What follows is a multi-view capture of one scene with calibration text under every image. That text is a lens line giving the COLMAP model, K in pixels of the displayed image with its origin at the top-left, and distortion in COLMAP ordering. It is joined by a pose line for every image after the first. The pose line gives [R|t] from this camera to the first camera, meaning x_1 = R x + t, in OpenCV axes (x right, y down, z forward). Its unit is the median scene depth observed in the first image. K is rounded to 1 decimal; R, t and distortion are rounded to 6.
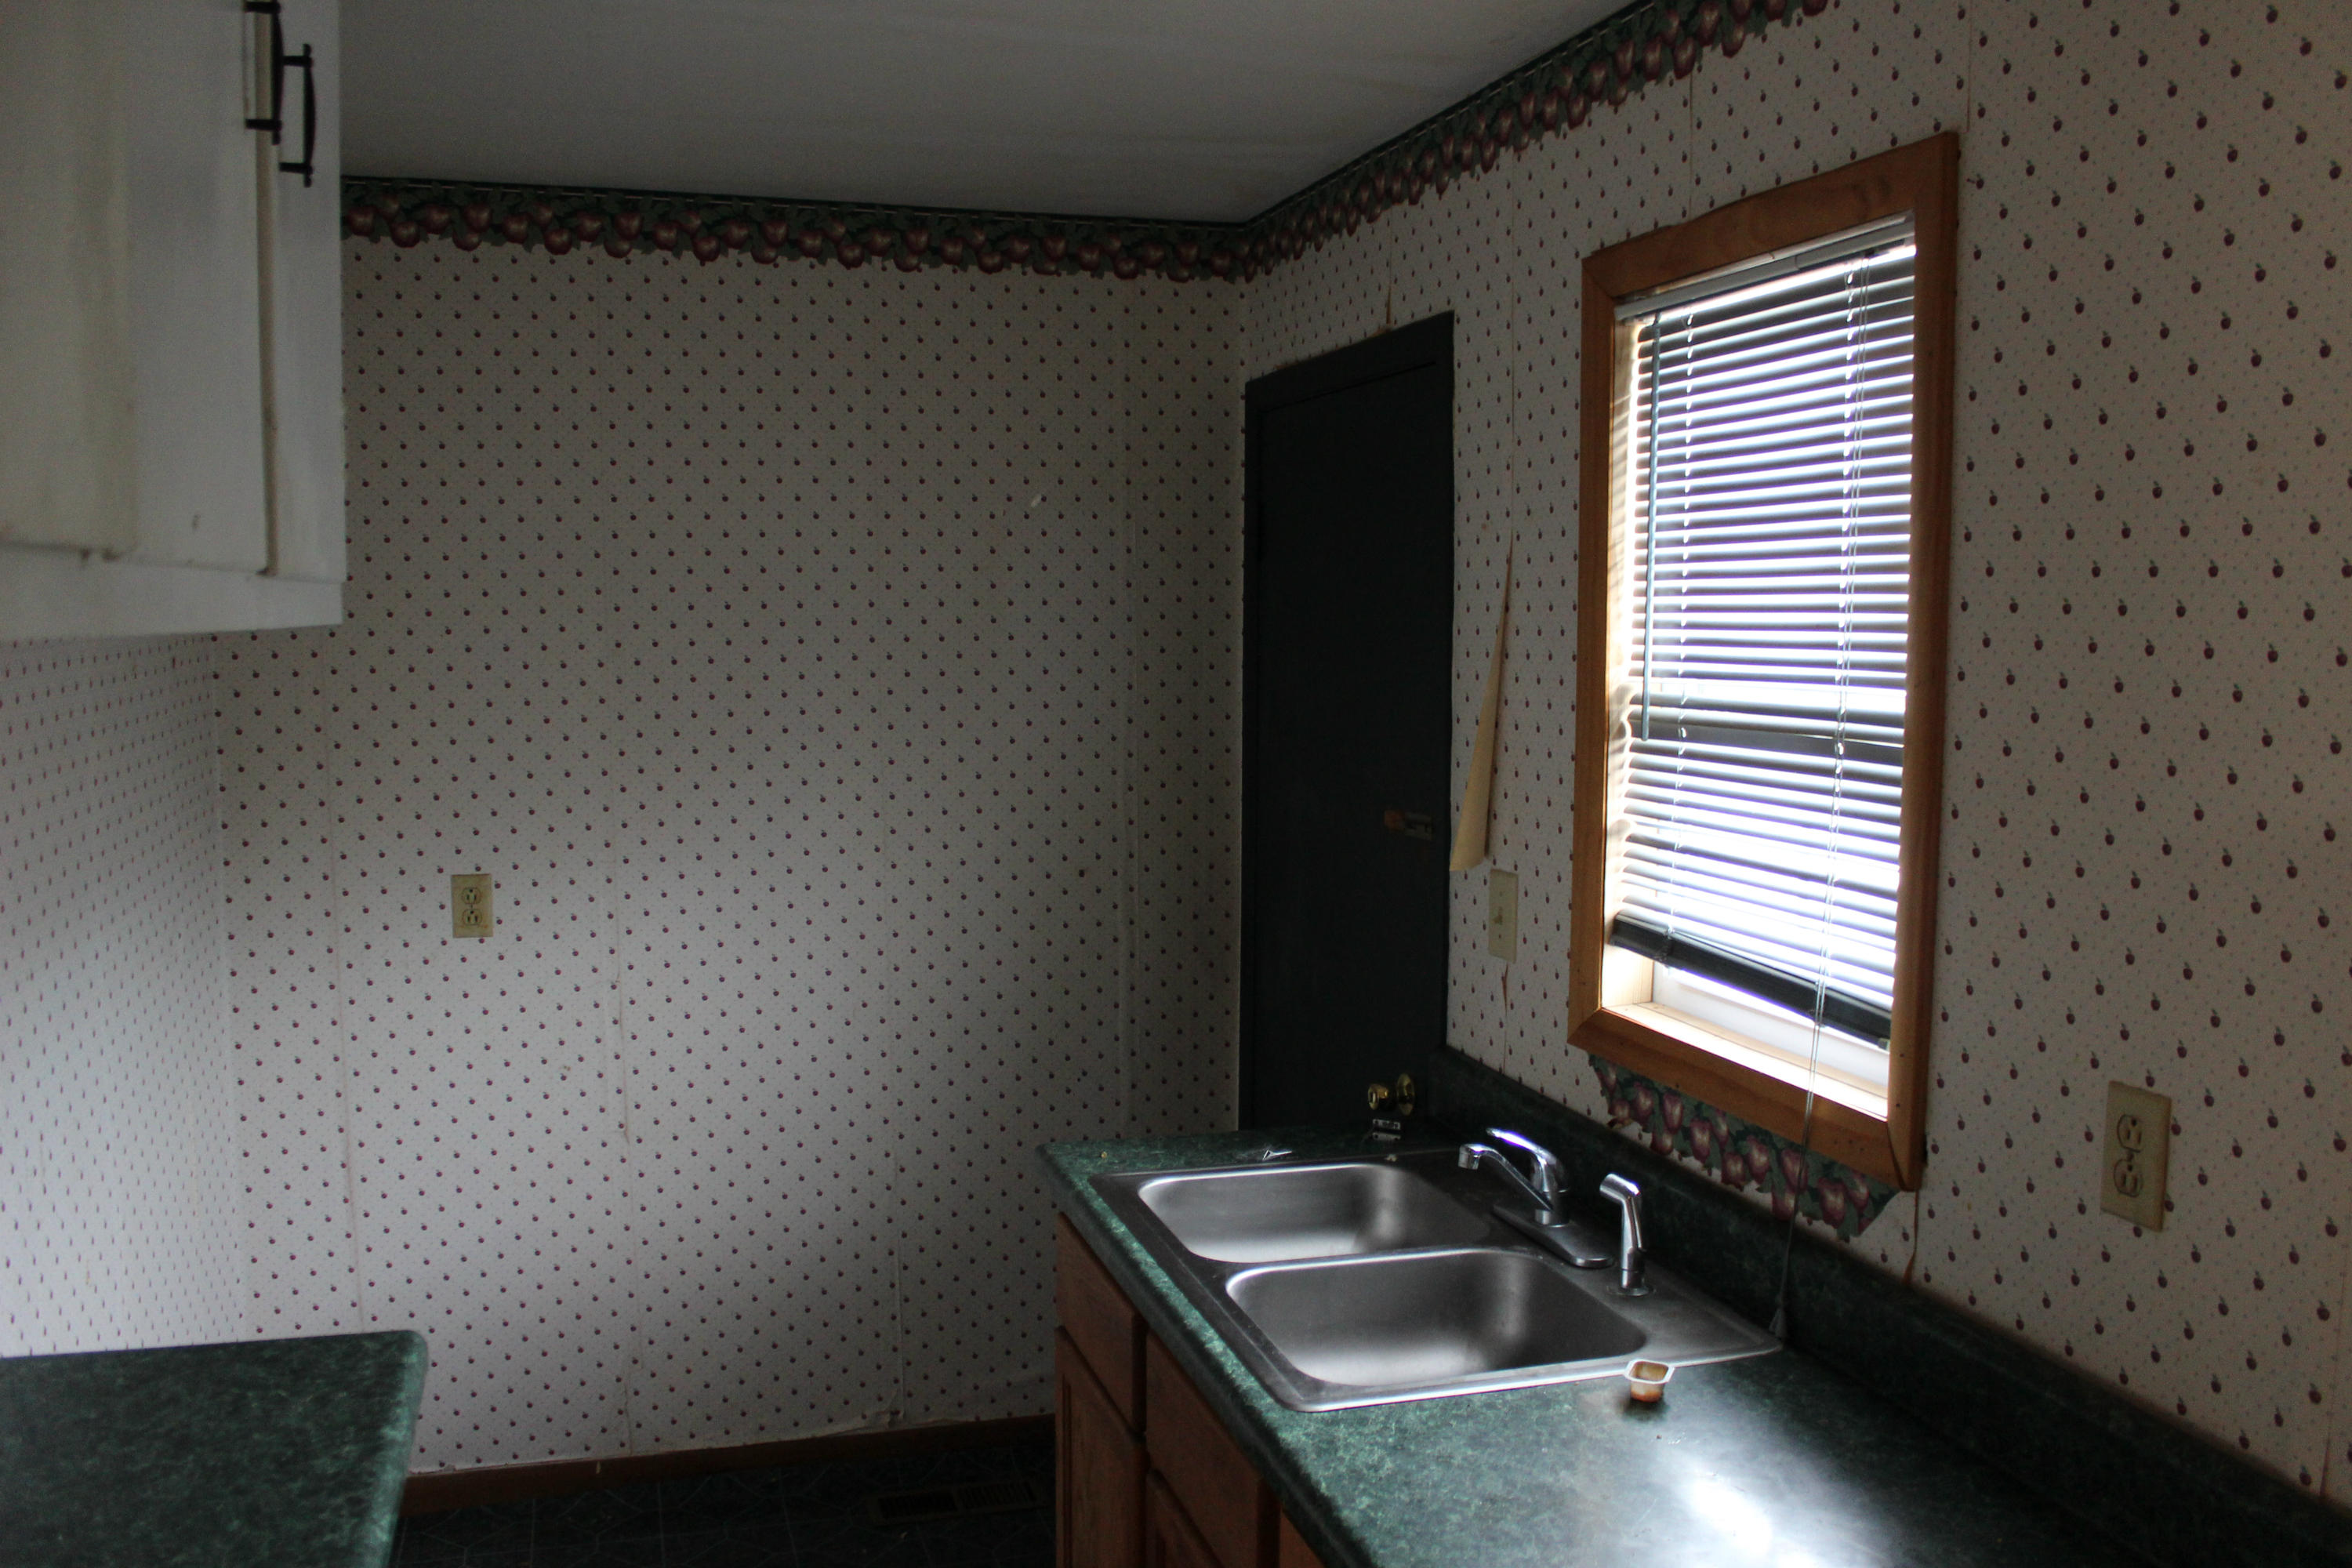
lens RADIAL K [[1970.5, 0, 1176.0], [0, 1970.5, 784.0], [0, 0, 1]] dist [0.000388, 0.001517]
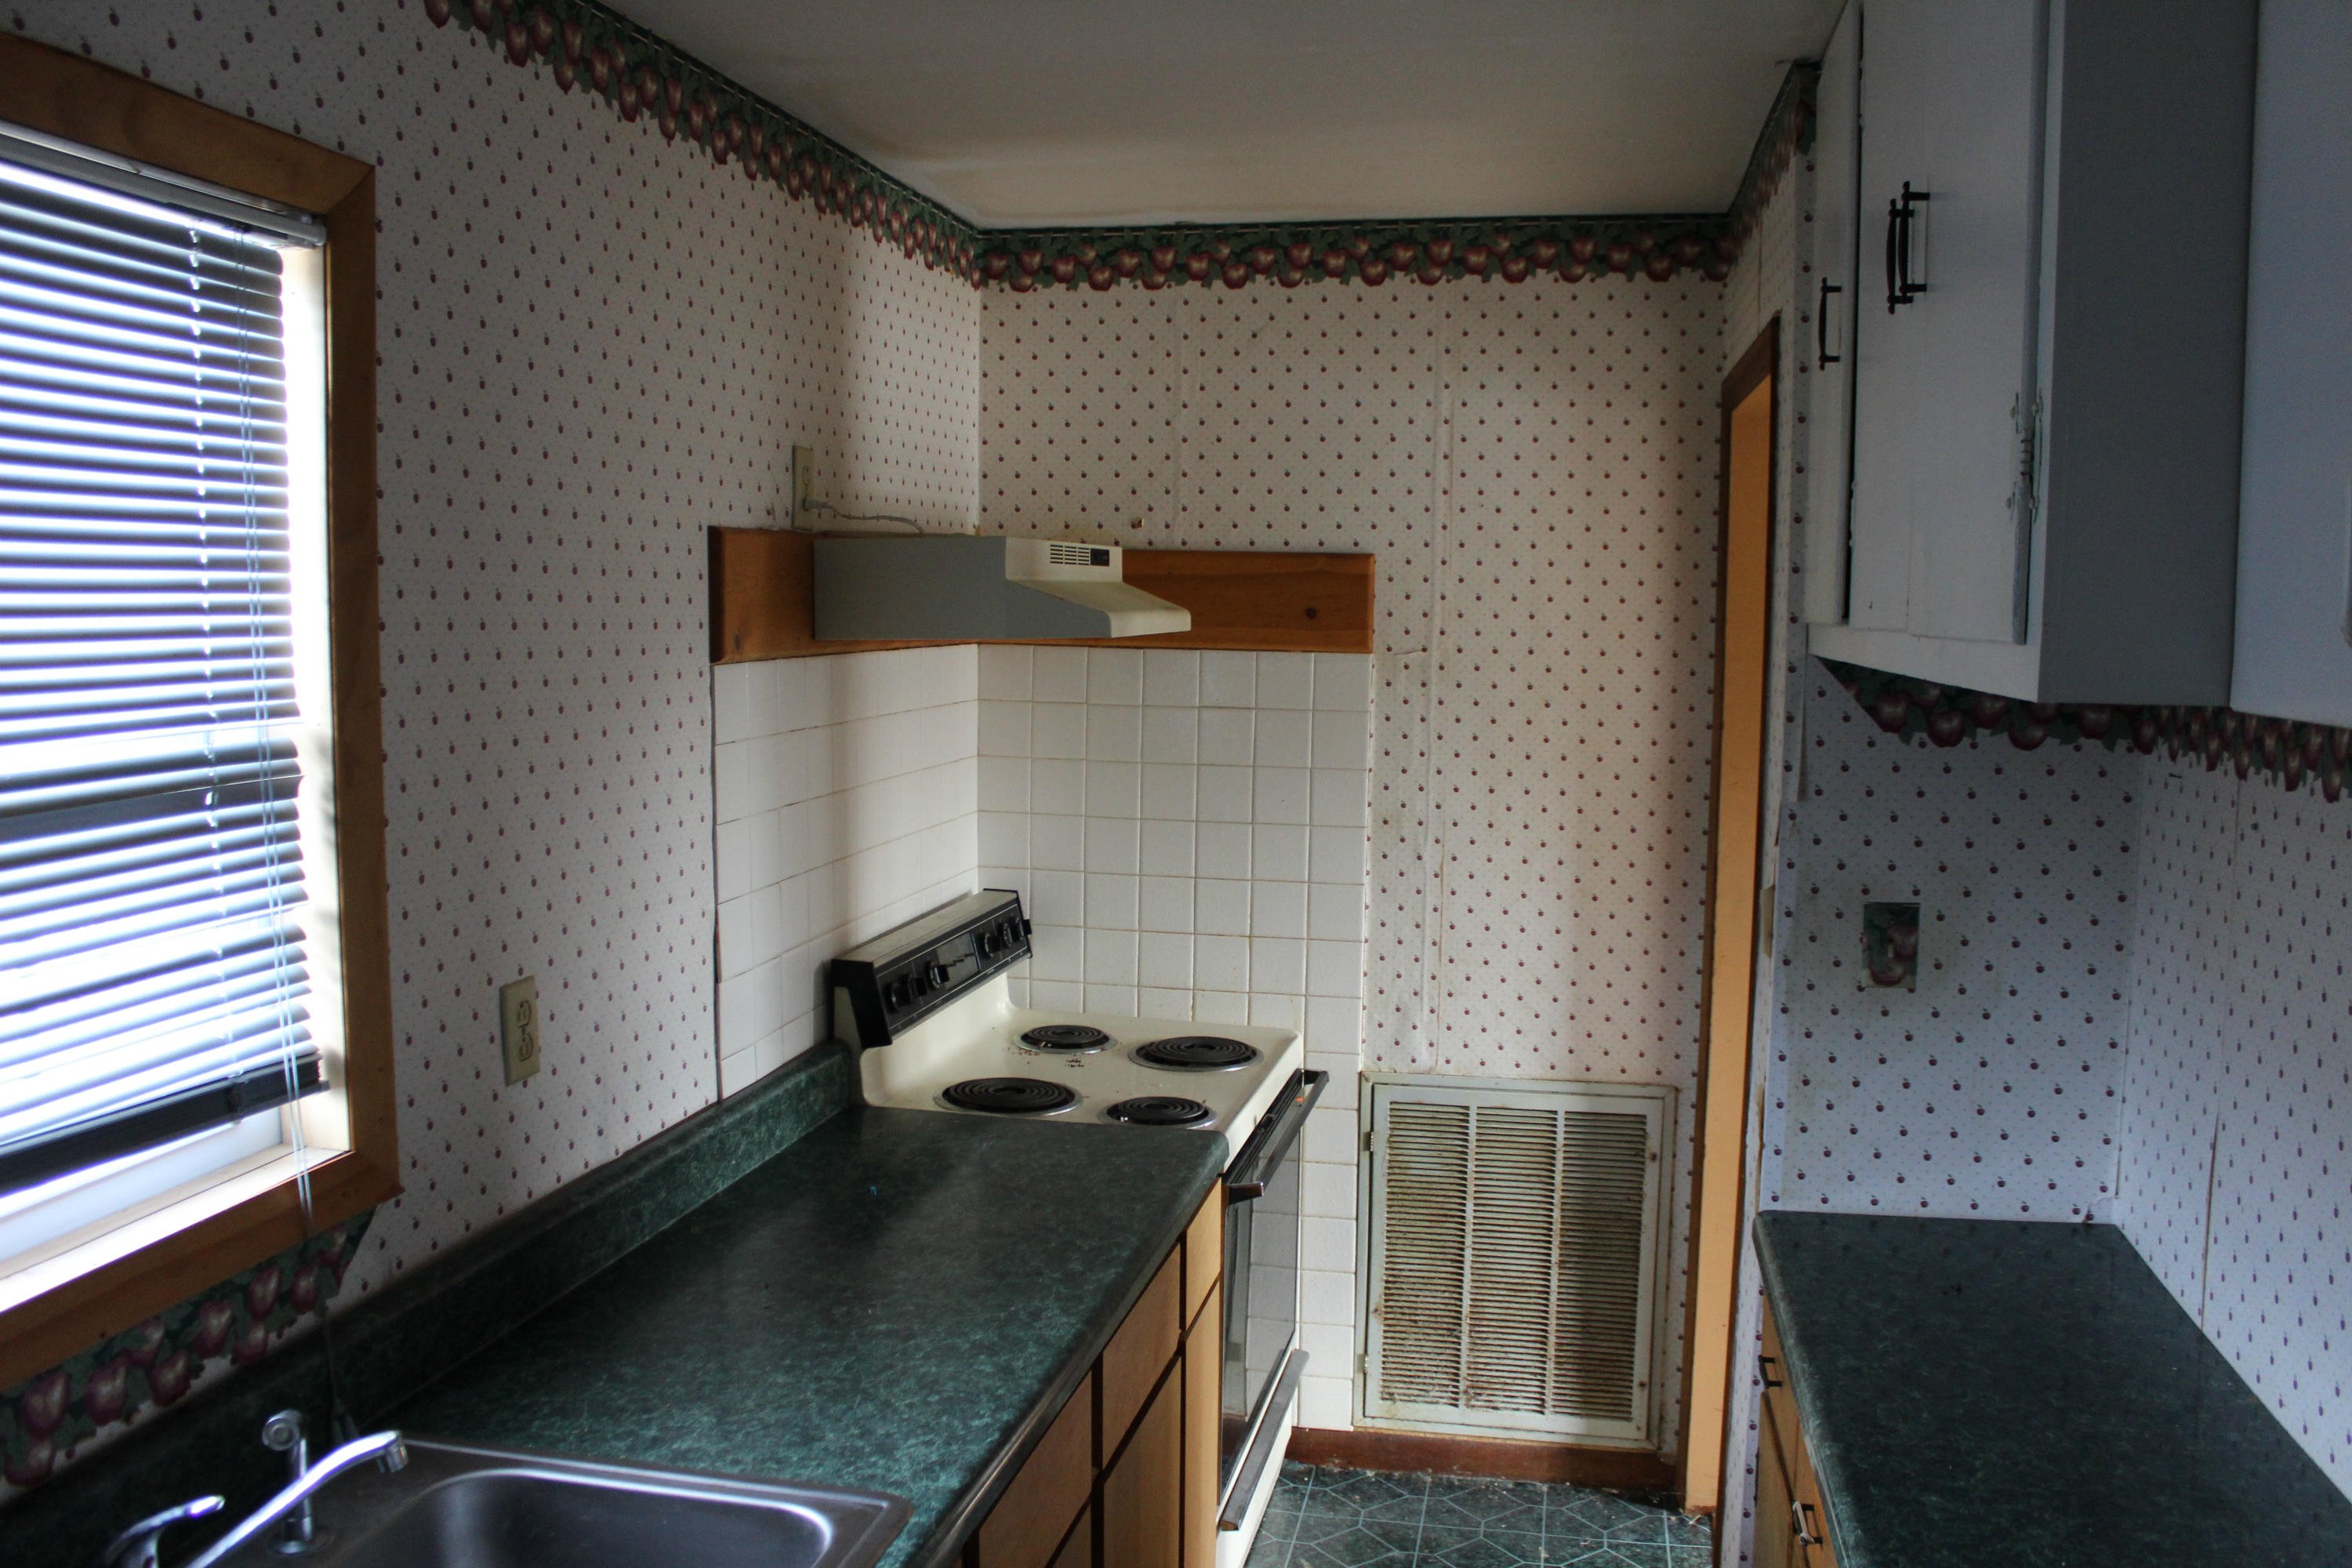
lens RADIAL K [[1970.5, 0, 1176.0], [0, 1970.5, 784.0], [0, 0, 1]] dist [0.000388, 0.001517]
pose [[-0.881323, -0.062216, 0.468401, -0.429382], [0.022669, 0.984585, 0.173433, -0.163163], [-0.471970, 0.163469, -0.866327, 1.558066]]
